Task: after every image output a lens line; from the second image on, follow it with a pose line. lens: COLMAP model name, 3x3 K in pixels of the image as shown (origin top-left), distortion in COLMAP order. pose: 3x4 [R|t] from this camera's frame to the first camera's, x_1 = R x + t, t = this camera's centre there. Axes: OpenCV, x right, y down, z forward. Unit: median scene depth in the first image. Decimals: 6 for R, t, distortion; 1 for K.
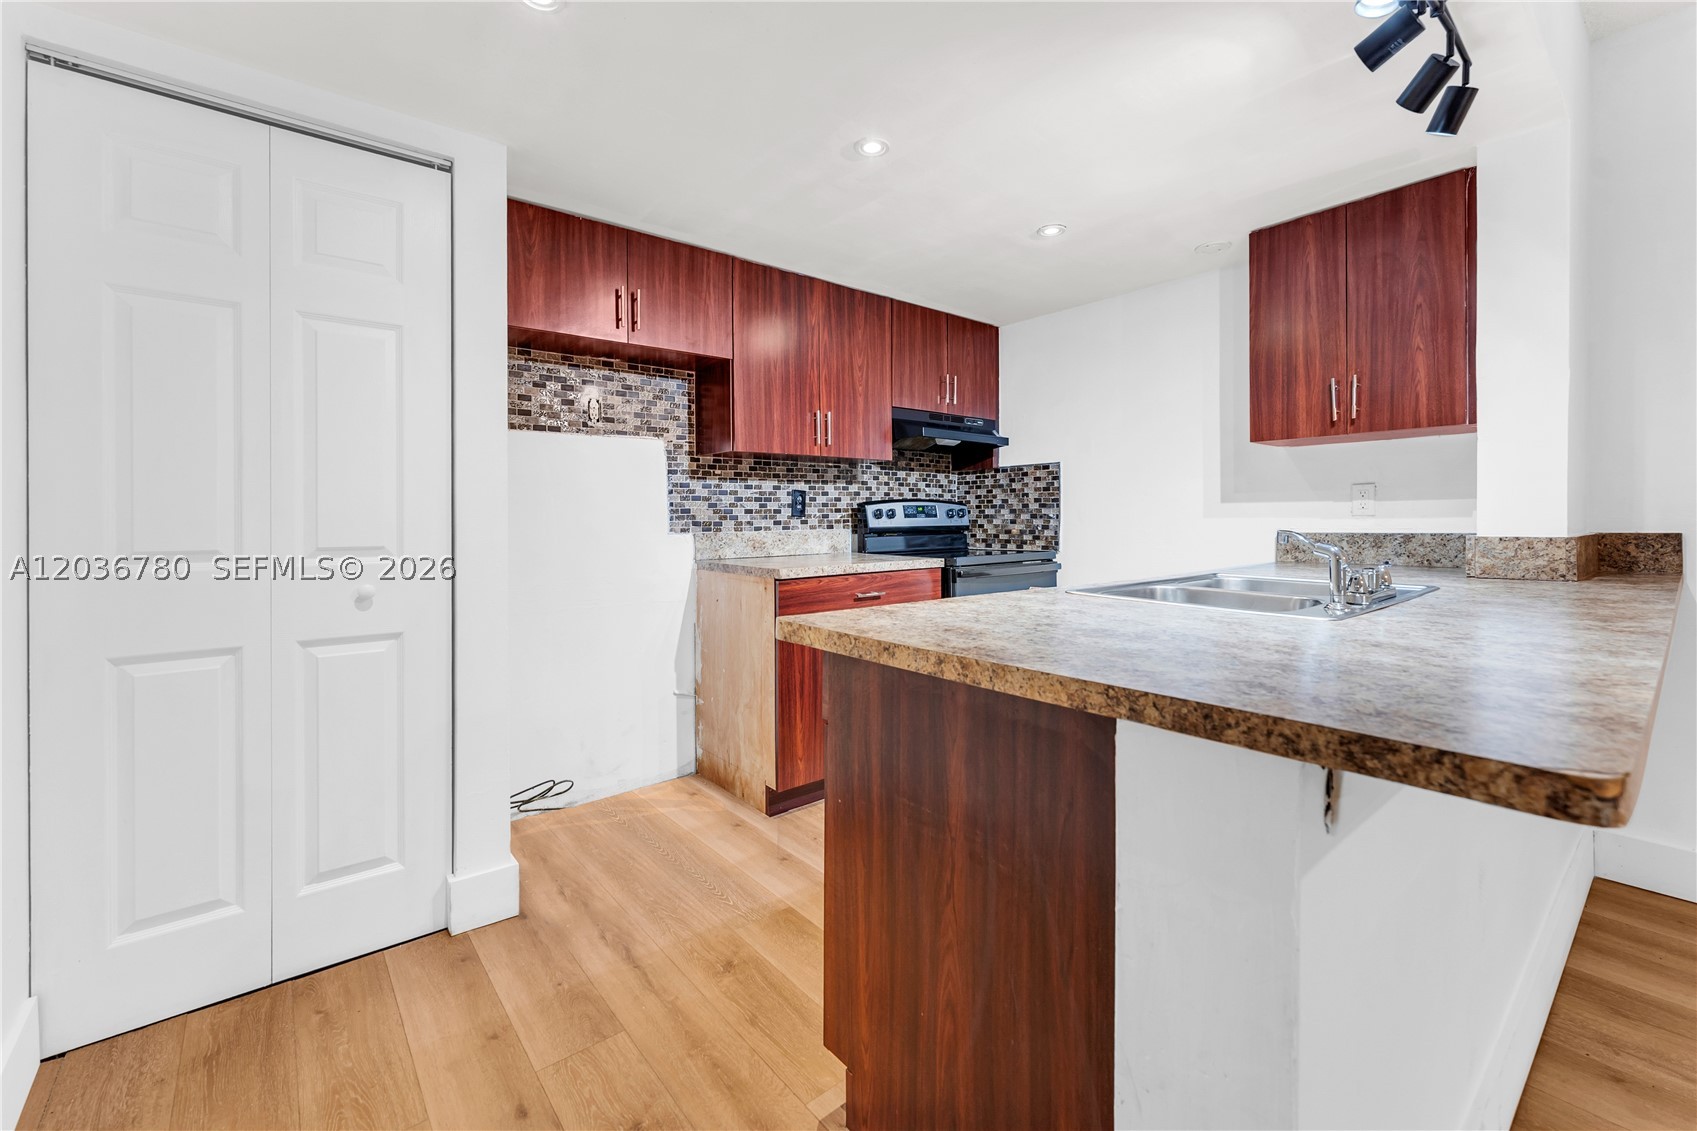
lens RADIAL K [[706.2, 0, 840.8], [0, 706.2, 523.3], [0, 0, 1]] dist [-0.002052, -0.000773]
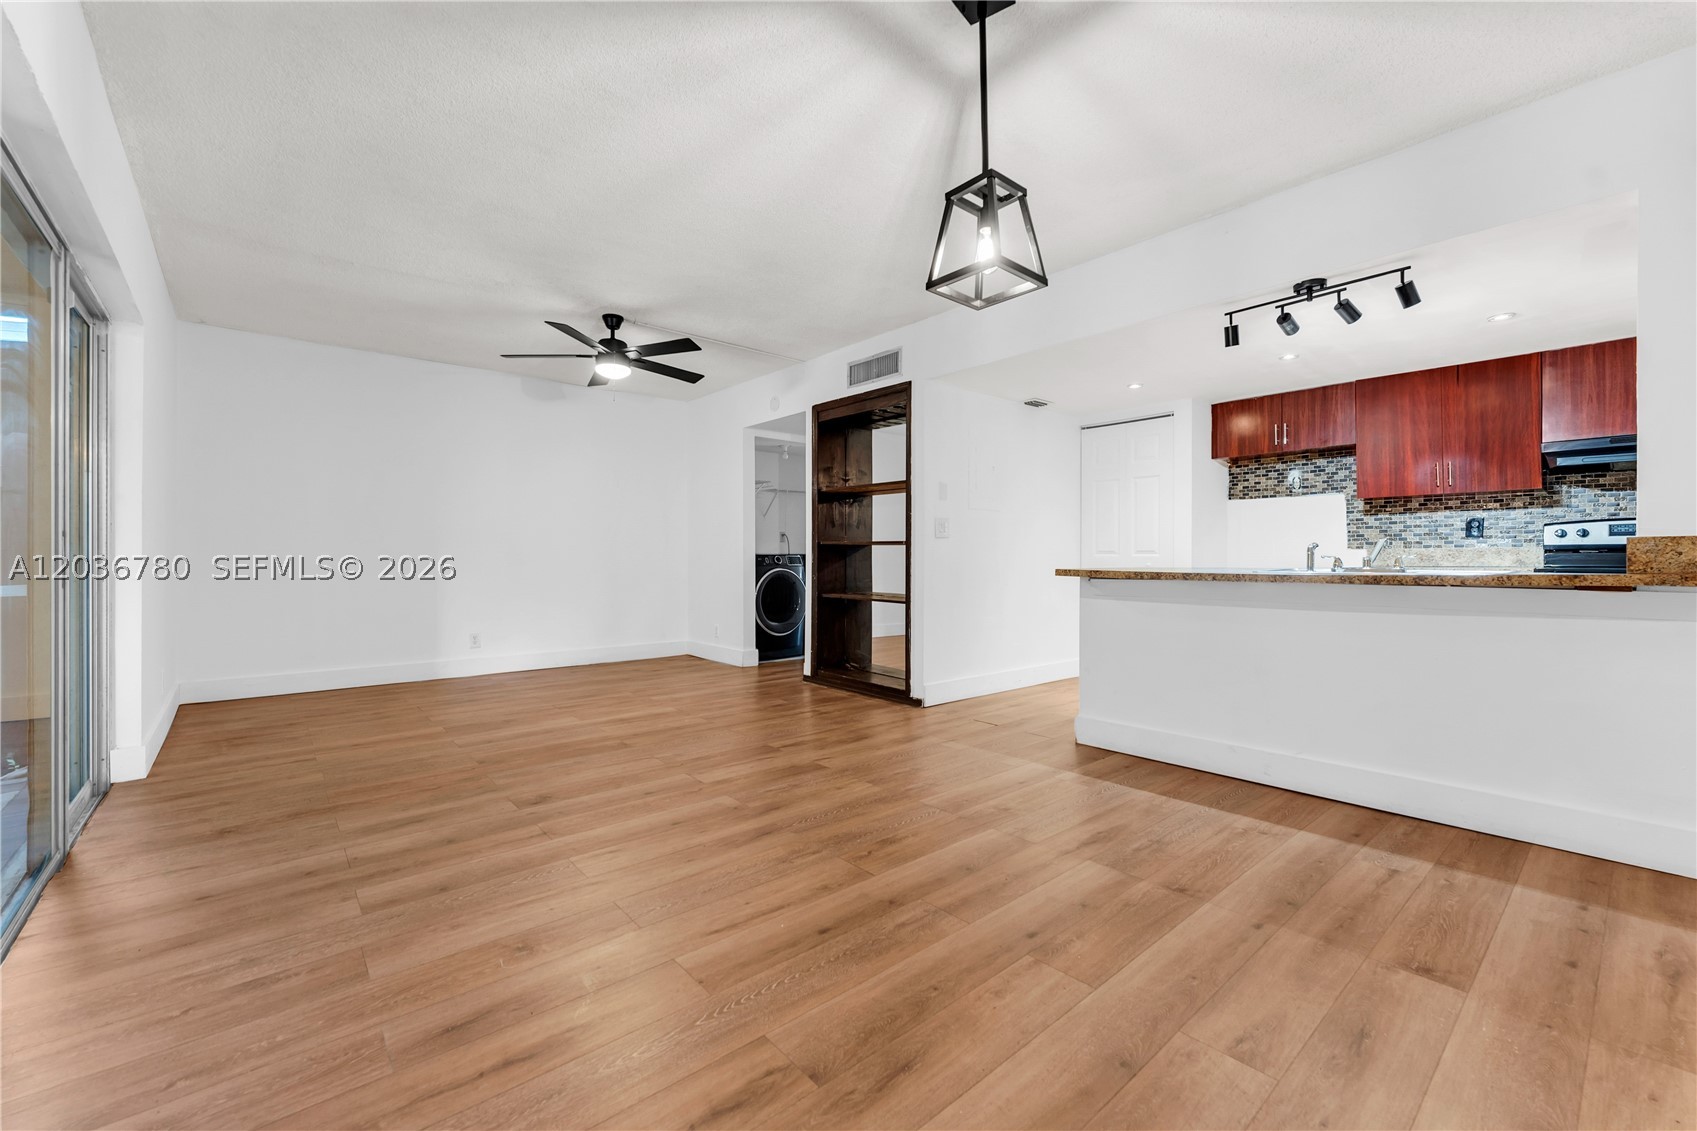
lens RADIAL K [[691.9, 0, 843.3], [0, 691.9, 563.4], [0, 0, 1]] dist [-0.001153, -0.000205]
pose [[0.028491, 0.012498, -0.999516, 1.205956], [-0.008393, 0.999890, 0.012263, 0.033424], [0.999559, 0.008040, 0.028593, -0.209940]]
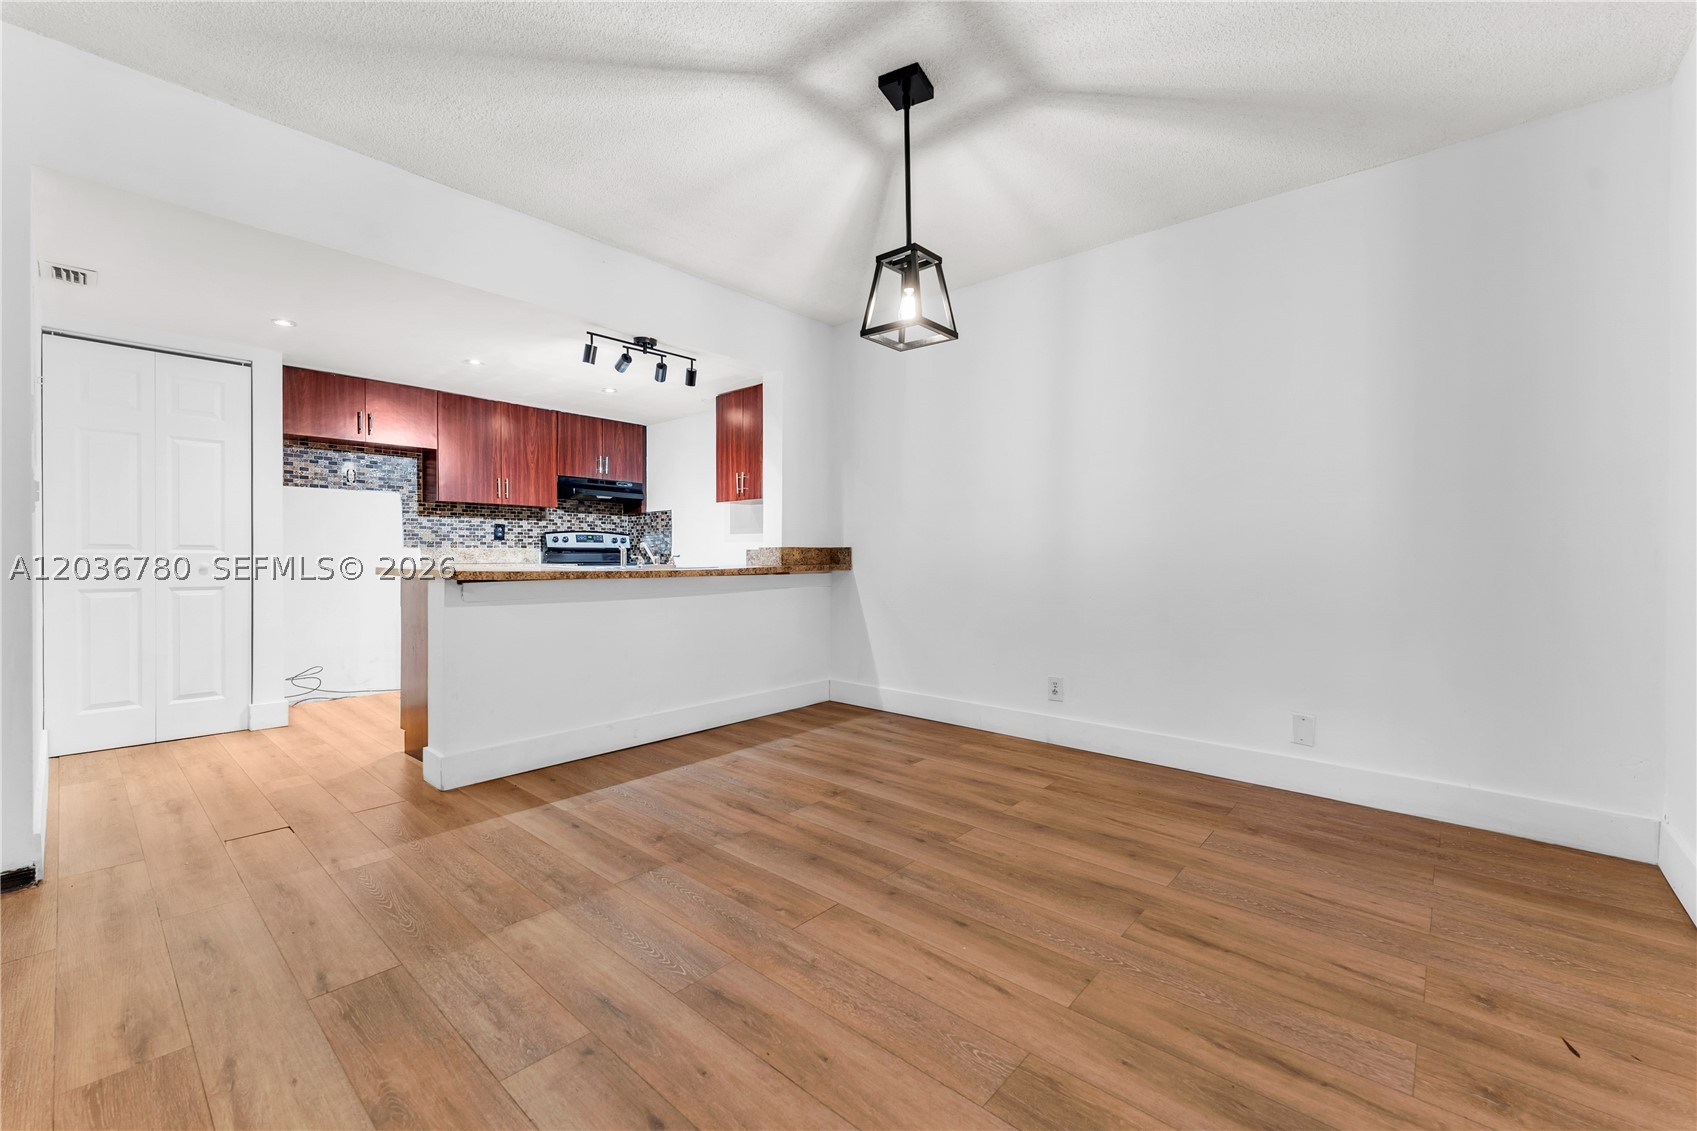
lens RADIAL K [[686.8, 0, 845.9], [0, 686.8, 568.3], [0, 0, 1]] dist [-0.002233, -0.000427]
pose [[0.985528, 0.005170, 0.169435, 0.475762], [-0.006604, 0.999947, 0.007900, 0.039504], [-0.169385, -0.008905, 0.985510, -0.735501]]
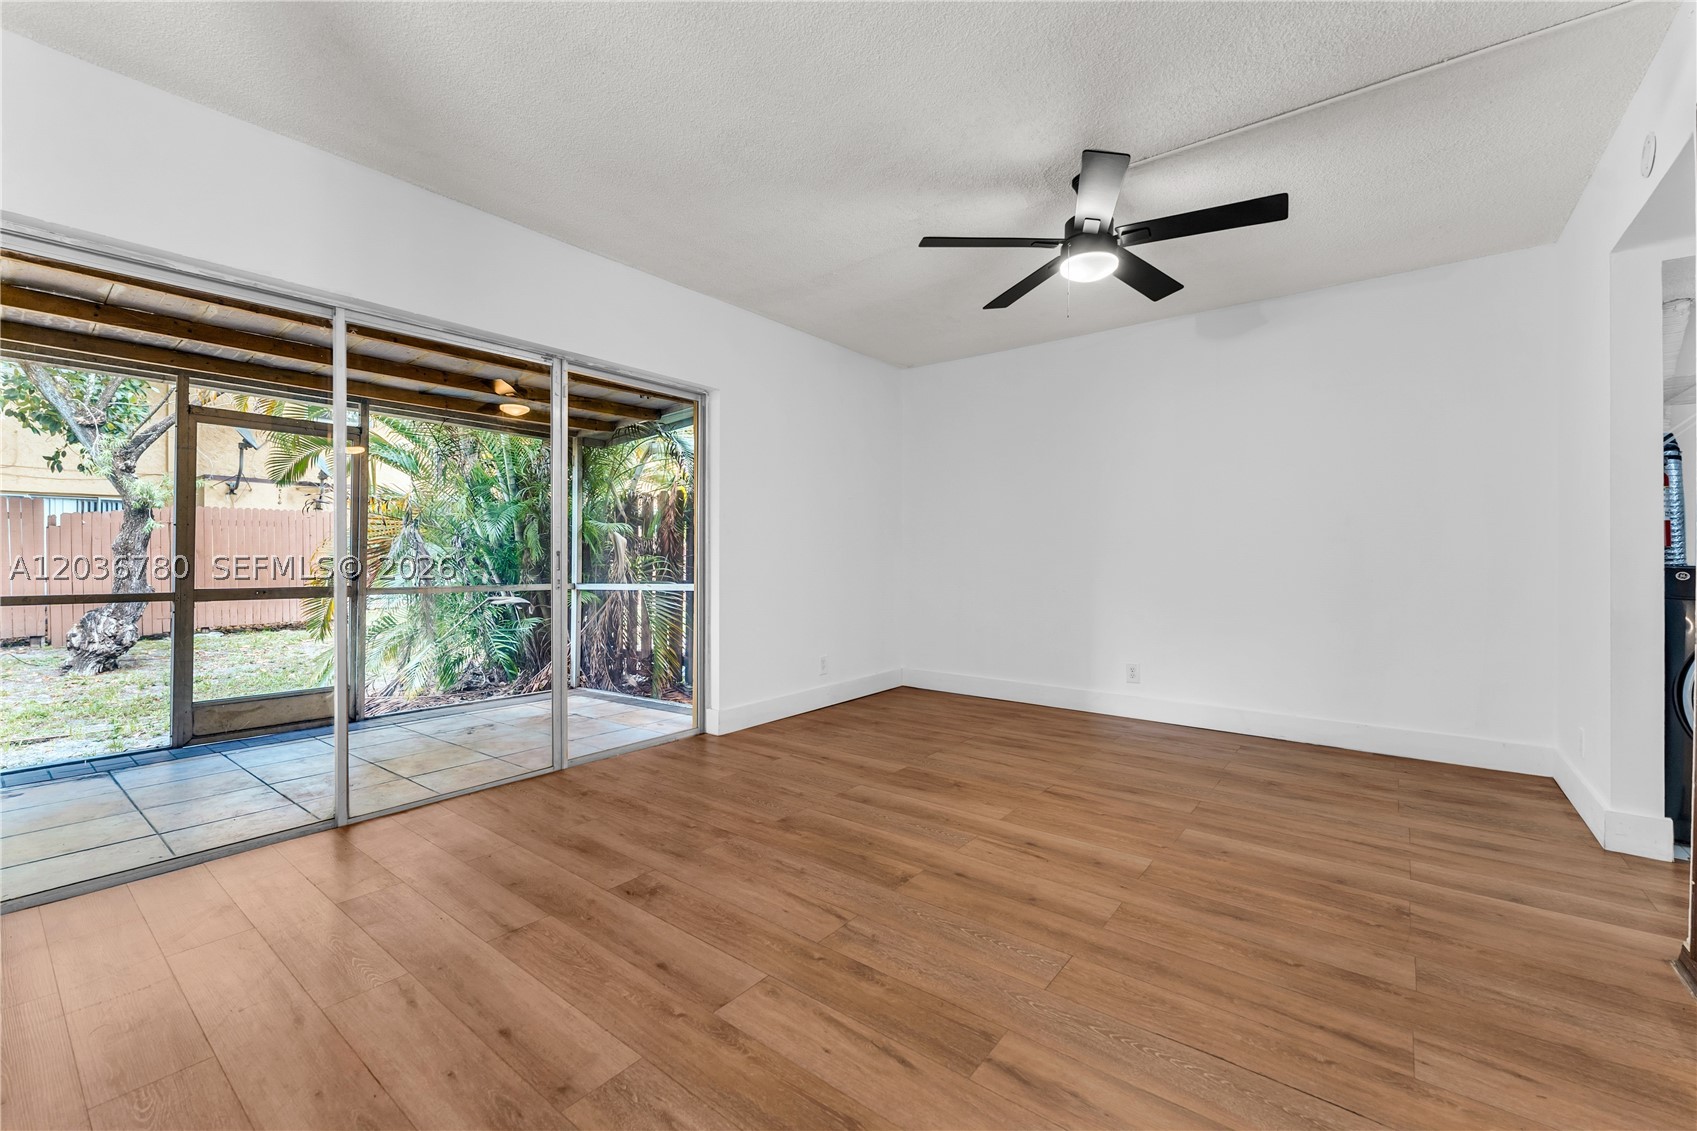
lens RADIAL K [[706.2, 0, 840.8], [0, 706.2, 523.3], [0, 0, 1]] dist [-0.002052, -0.000773]
pose [[-0.975604, -0.008500, -0.219374, 0.329743], [-0.000514, 0.999336, -0.036433, 0.015107], [0.219538, -0.035431, -0.974960, 0.139911]]
